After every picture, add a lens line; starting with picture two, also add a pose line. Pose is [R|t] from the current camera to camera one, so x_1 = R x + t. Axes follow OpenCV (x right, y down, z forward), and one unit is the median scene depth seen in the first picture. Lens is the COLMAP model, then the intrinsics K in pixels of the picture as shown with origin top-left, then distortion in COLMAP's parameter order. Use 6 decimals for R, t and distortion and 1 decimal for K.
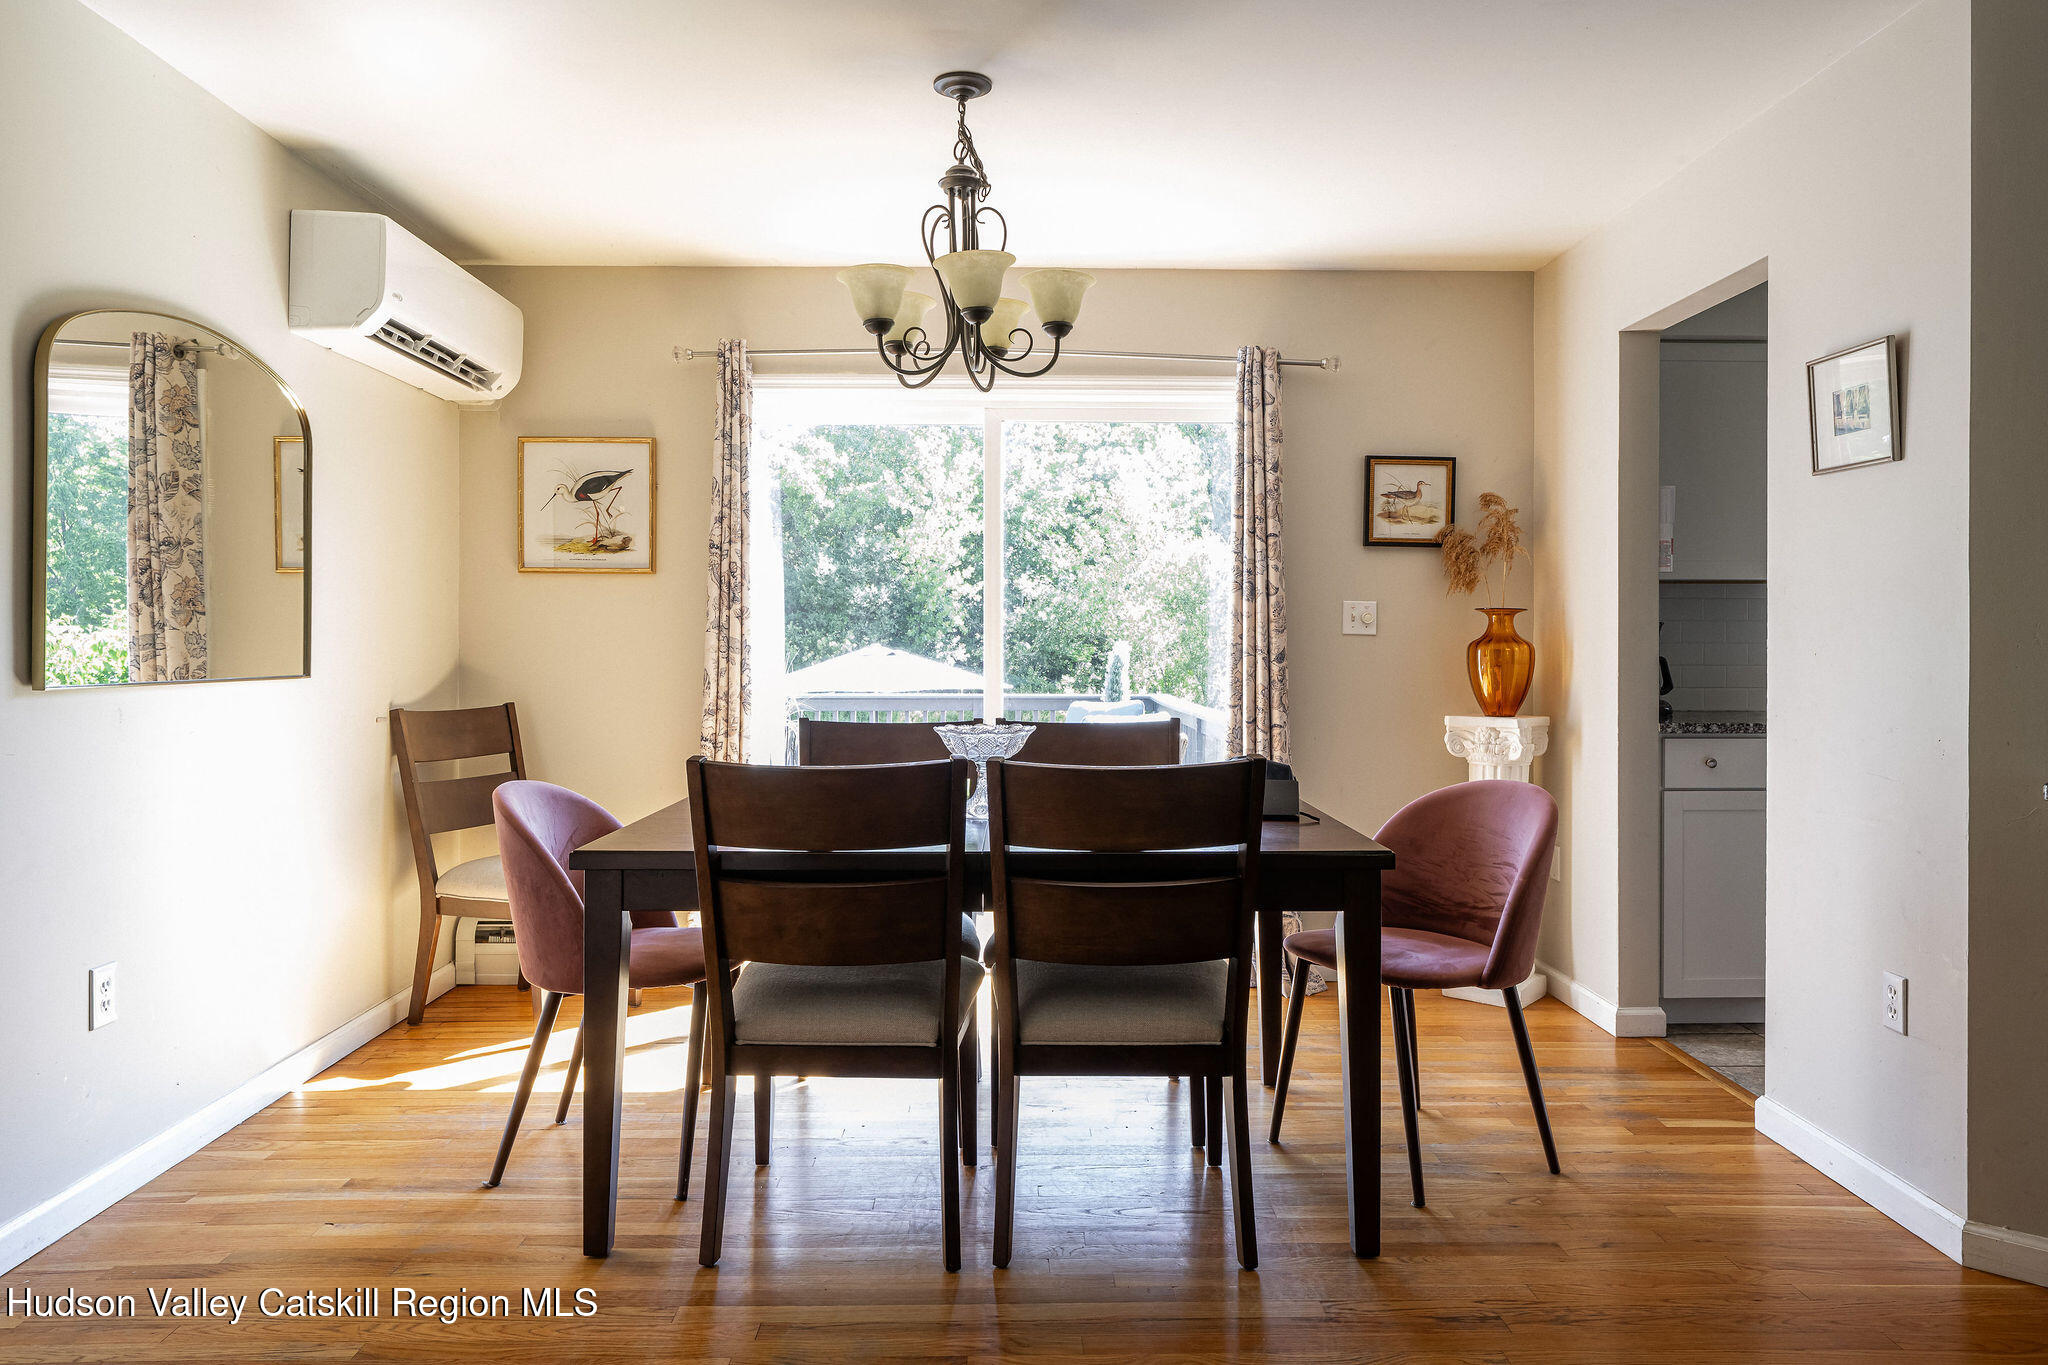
lens RADIAL K [[1367.5, 0, 1022.0], [0, 1367.5, 648.0], [0, 0, 1]] dist [-0.001098, -0.001630]
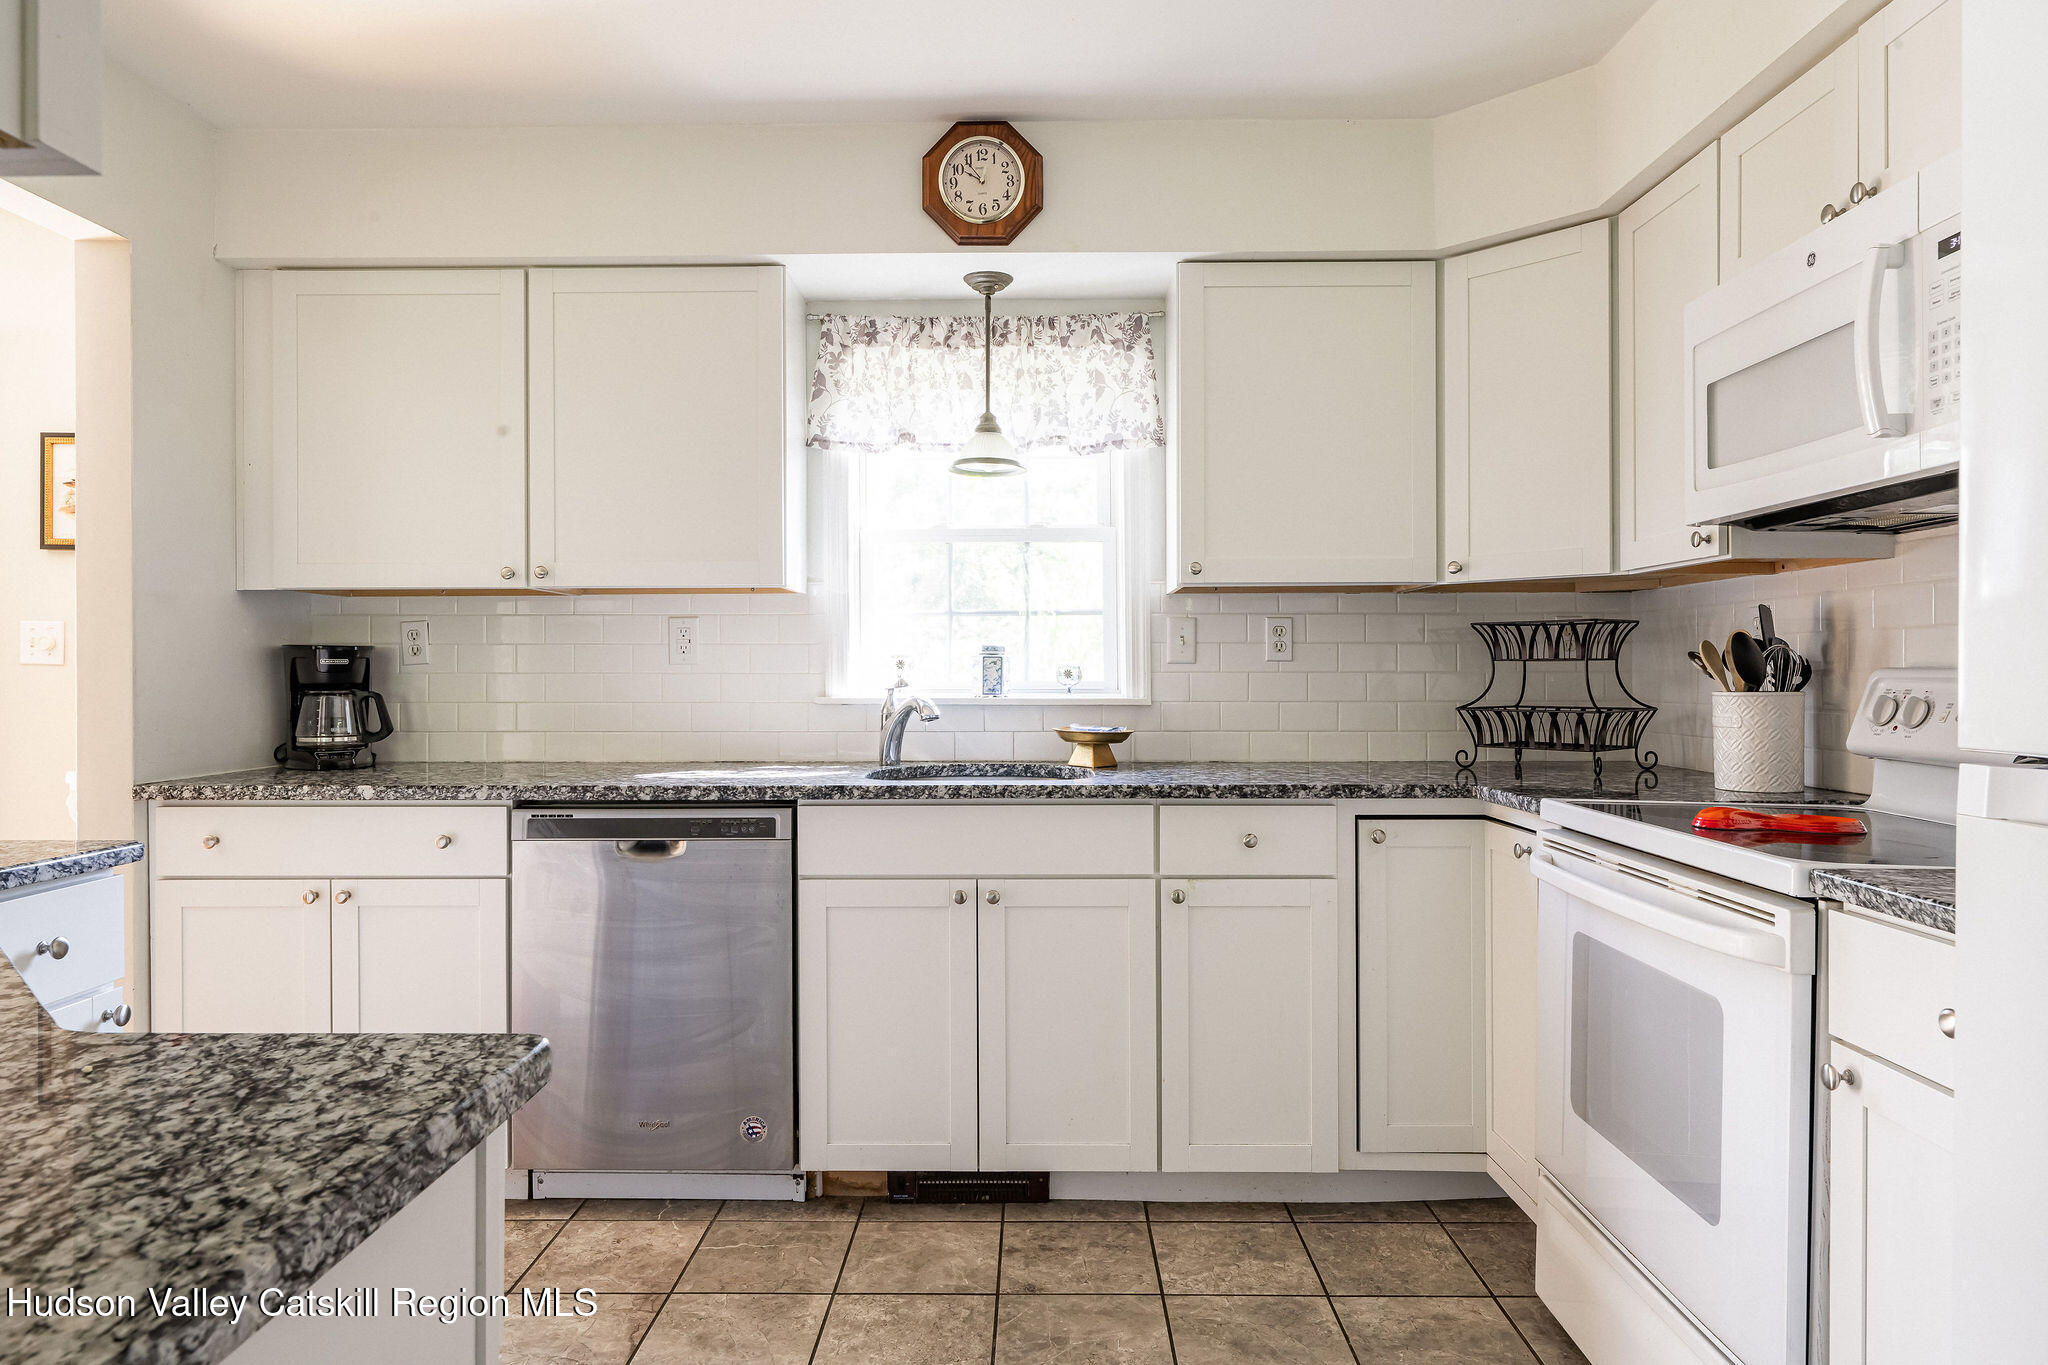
lens RADIAL K [[1248.8, 0, 1015.5], [0, 1248.8, 671.5], [0, 0, 1]] dist [0.000077, 0.000018]
pose [[0.999611, -0.003361, -0.027673, 1.187552], [0.003136, 0.999962, -0.008176, 0.002287], [0.027699, 0.008086, 0.999584, 0.450291]]
